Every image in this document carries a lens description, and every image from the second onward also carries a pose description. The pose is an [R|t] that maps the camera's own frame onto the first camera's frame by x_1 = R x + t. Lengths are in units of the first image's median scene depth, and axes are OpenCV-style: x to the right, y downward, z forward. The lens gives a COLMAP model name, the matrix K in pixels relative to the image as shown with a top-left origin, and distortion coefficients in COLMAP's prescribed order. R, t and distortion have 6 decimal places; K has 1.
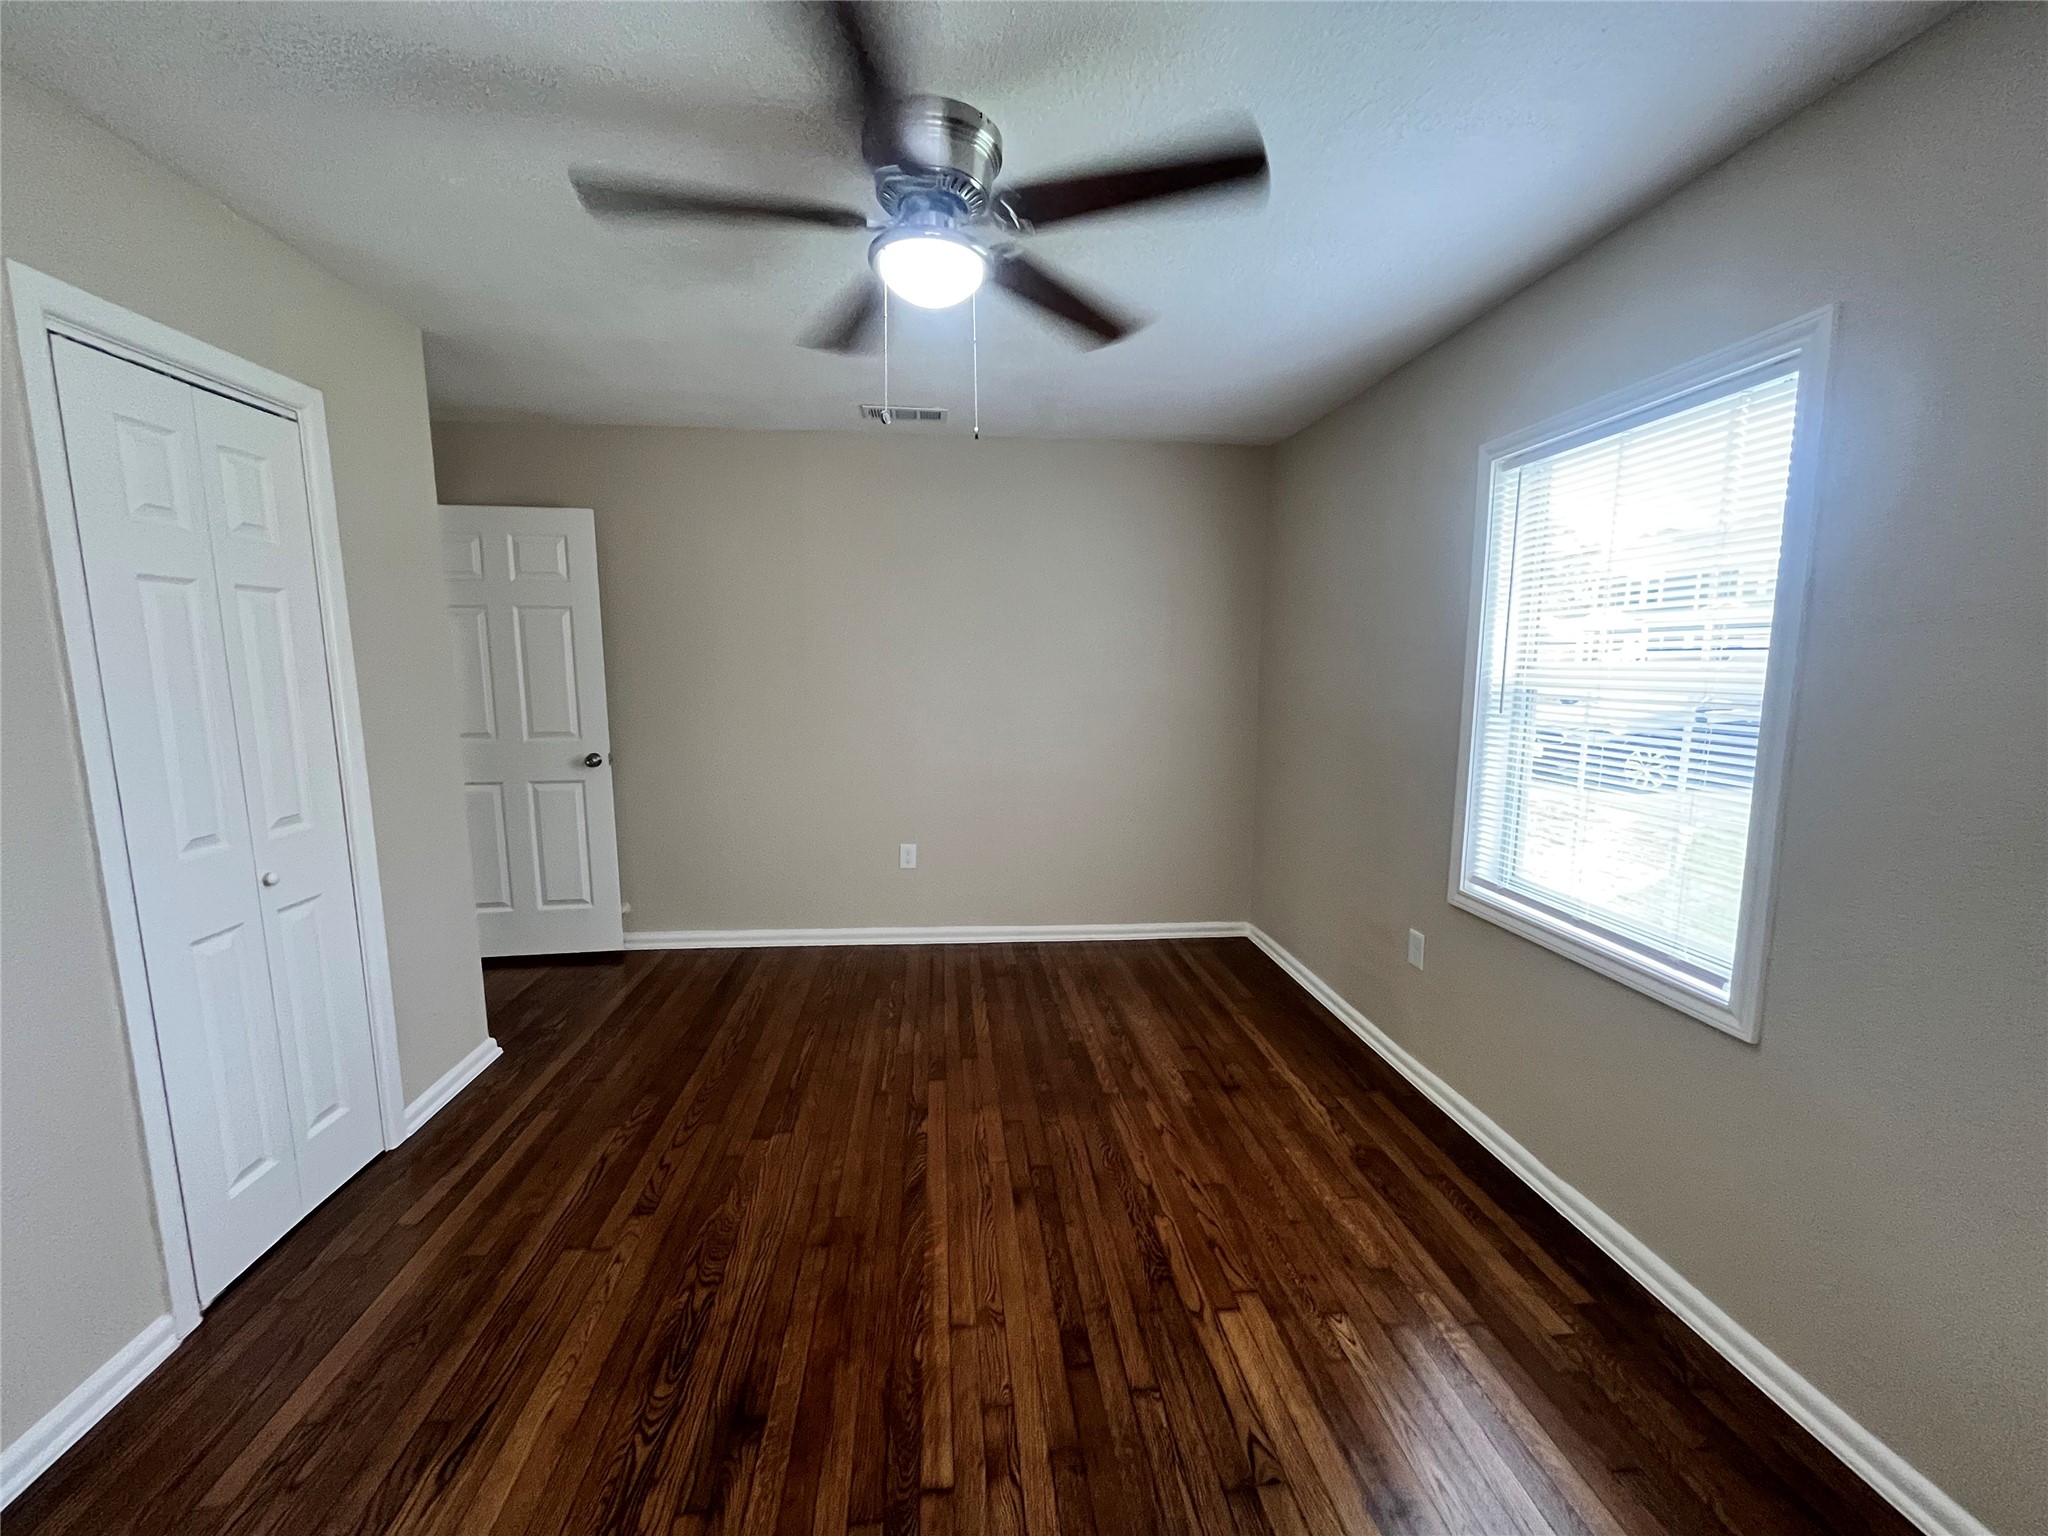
lens RADIAL K [[825.1, 0, 1016.5], [0, 825.1, 773.3], [0, 0, 1]] dist [-0.001714, -0.000179]
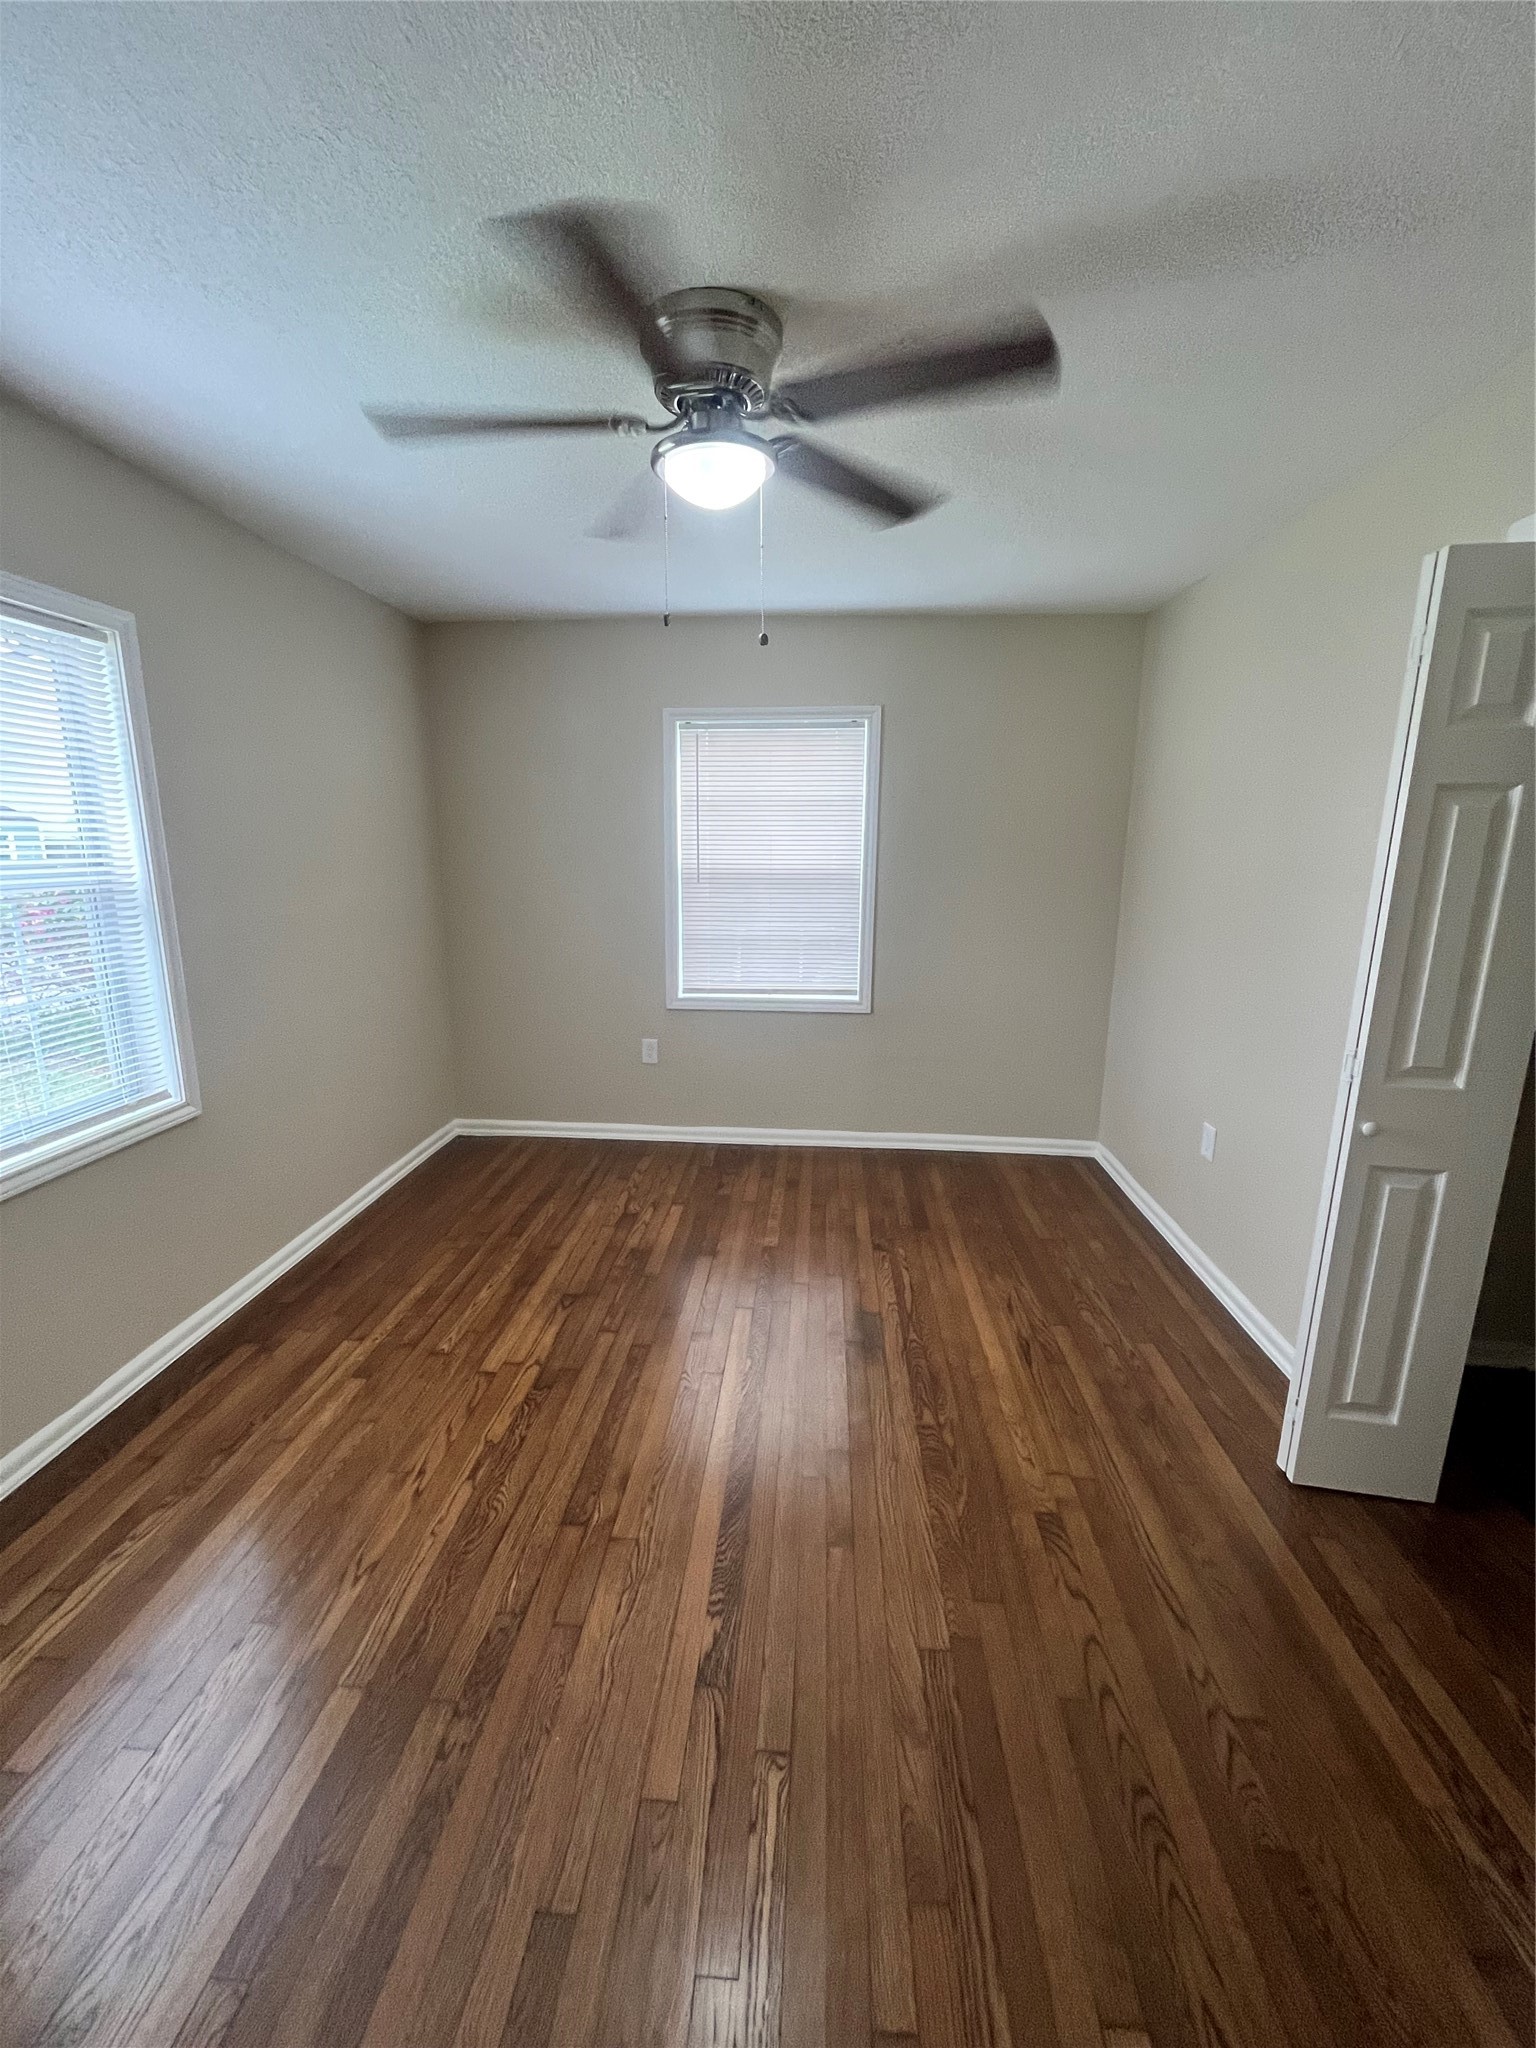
lens RADIAL K [[825.1, 0, 754.3], [0, 825.1, 1021.4], [0, 0, 1]] dist [-0.001714, -0.000179]
pose [[-0.983685, -0.046744, 0.173720, -0.281734], [0.016179, 0.938755, 0.344206, -0.262905], [-0.179170, 0.341401, -0.922683, 1.710786]]
